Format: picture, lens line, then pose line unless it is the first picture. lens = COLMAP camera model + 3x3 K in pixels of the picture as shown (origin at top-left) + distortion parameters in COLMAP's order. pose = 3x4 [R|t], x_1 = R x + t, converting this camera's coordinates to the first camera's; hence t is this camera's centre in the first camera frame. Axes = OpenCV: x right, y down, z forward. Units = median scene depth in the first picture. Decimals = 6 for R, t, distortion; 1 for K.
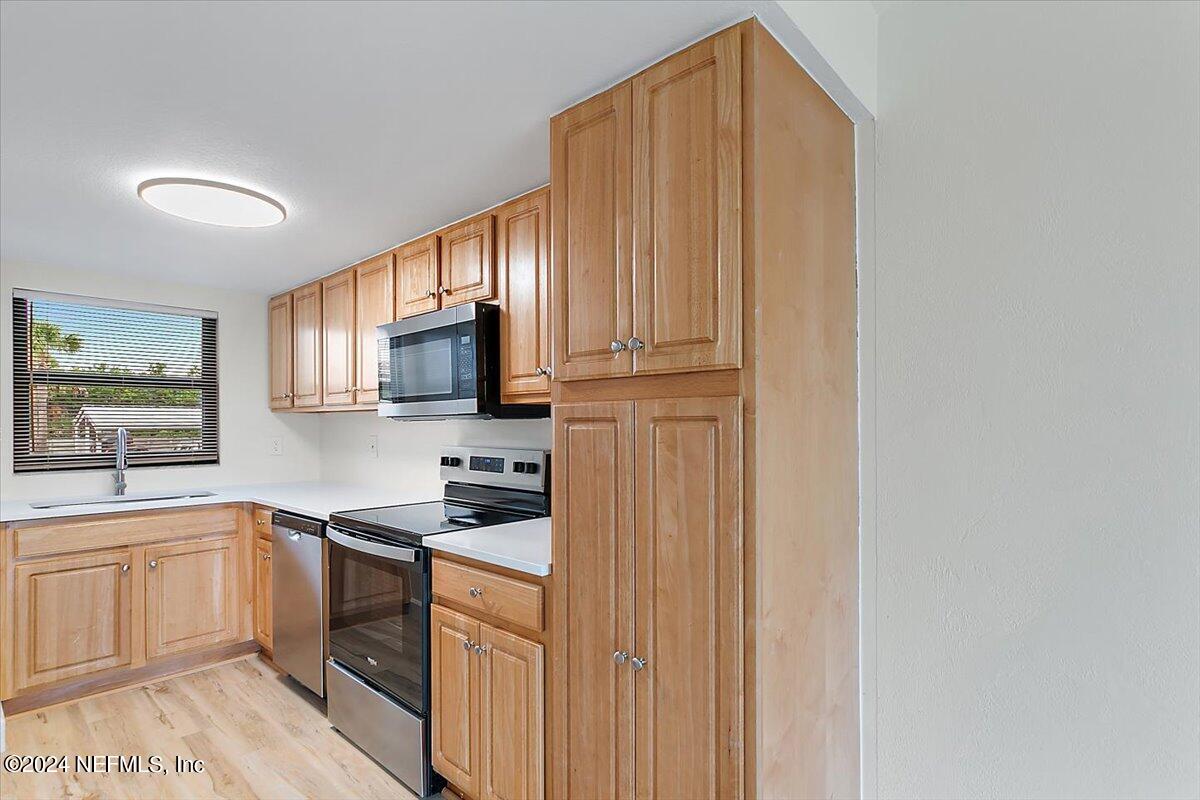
lens RADIAL K [[582.7, 0, 583.6], [0, 582.7, 426.0], [0, 0, 1]] dist [0.002012, 0.000401]
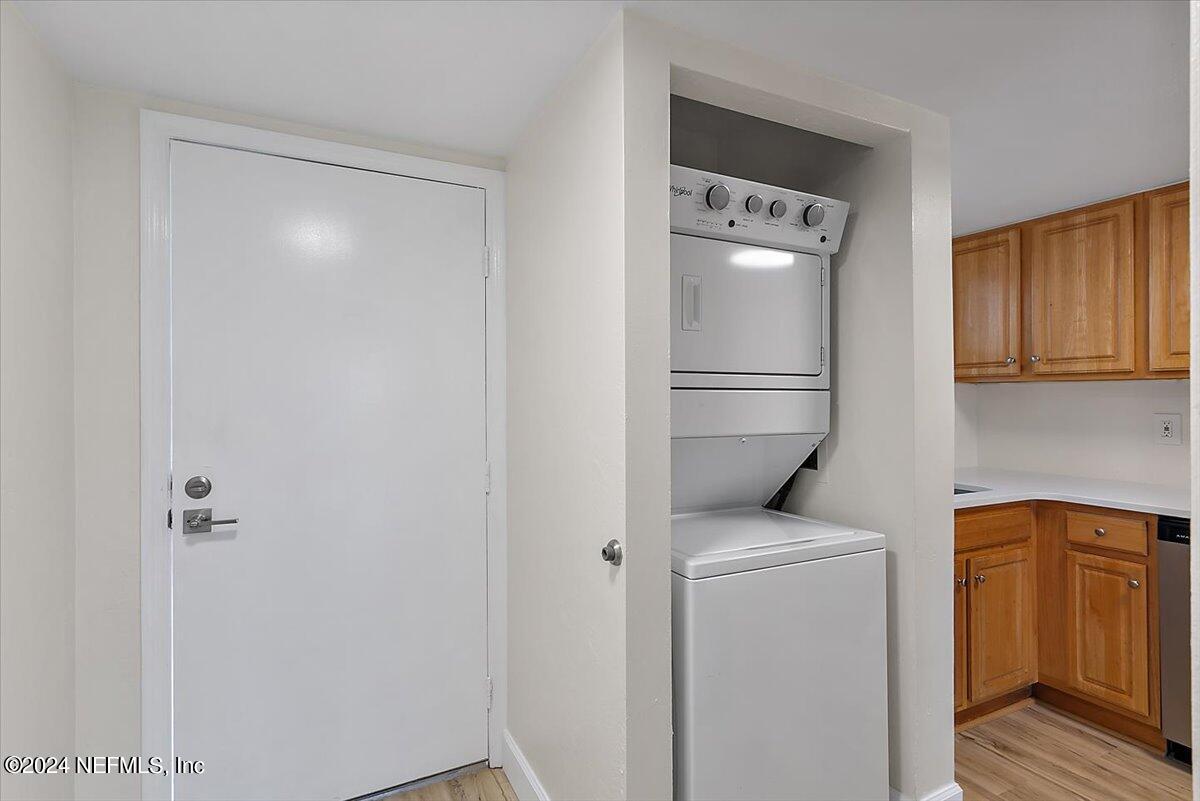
lens RADIAL K [[582.7, 0, 600.2], [0, 582.7, 396.7], [0, 0, 1]] dist [0.002012, 0.000401]
pose [[0.928230, 0.000598, -0.372006, -0.868397], [-0.001829, 0.999994, -0.002956, -0.000581], [0.372002, 0.003425, 0.928226, 0.091393]]
